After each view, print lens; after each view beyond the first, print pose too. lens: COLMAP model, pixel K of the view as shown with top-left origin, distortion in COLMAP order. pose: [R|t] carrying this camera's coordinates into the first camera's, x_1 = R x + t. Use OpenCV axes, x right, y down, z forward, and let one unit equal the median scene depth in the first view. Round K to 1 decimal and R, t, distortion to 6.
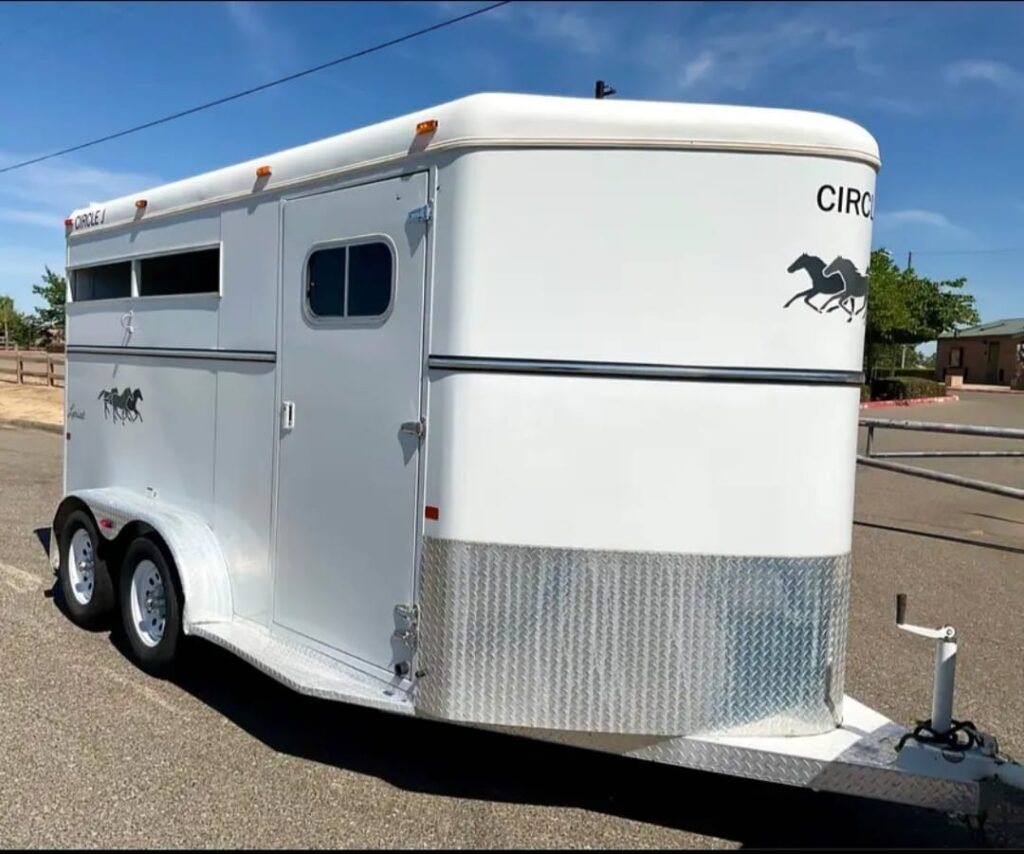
lens RADIAL K [[932.2, 0, 565.4], [0, 932.2, 429.5], [0, 0, 1]] dist [0.101084, -0.199860]
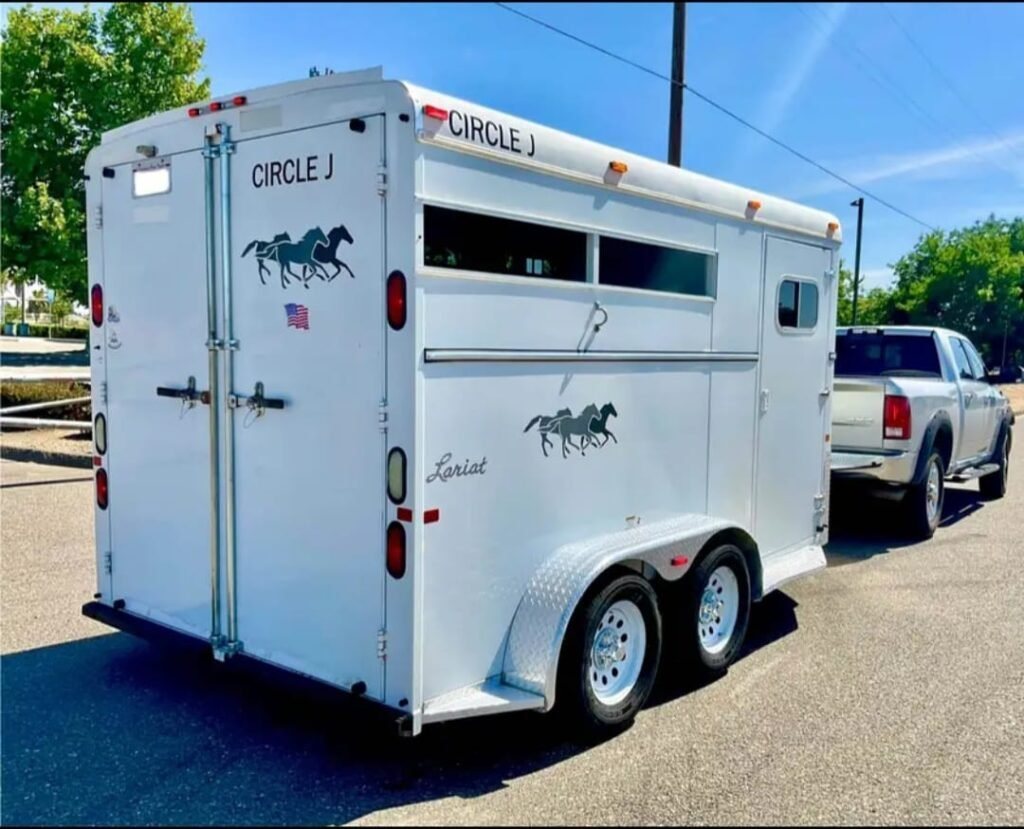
lens RADIAL K [[898.9, 0, 545.5], [0, 898.9, 417.4], [0, 0, 1]] dist [0.113055, -0.246561]
pose [[-0.118523, -0.123466, 0.985245, -1.572680], [0.035911, 0.991057, 0.128514, -0.171918], [-0.992302, 0.050613, -0.113029, 1.505888]]
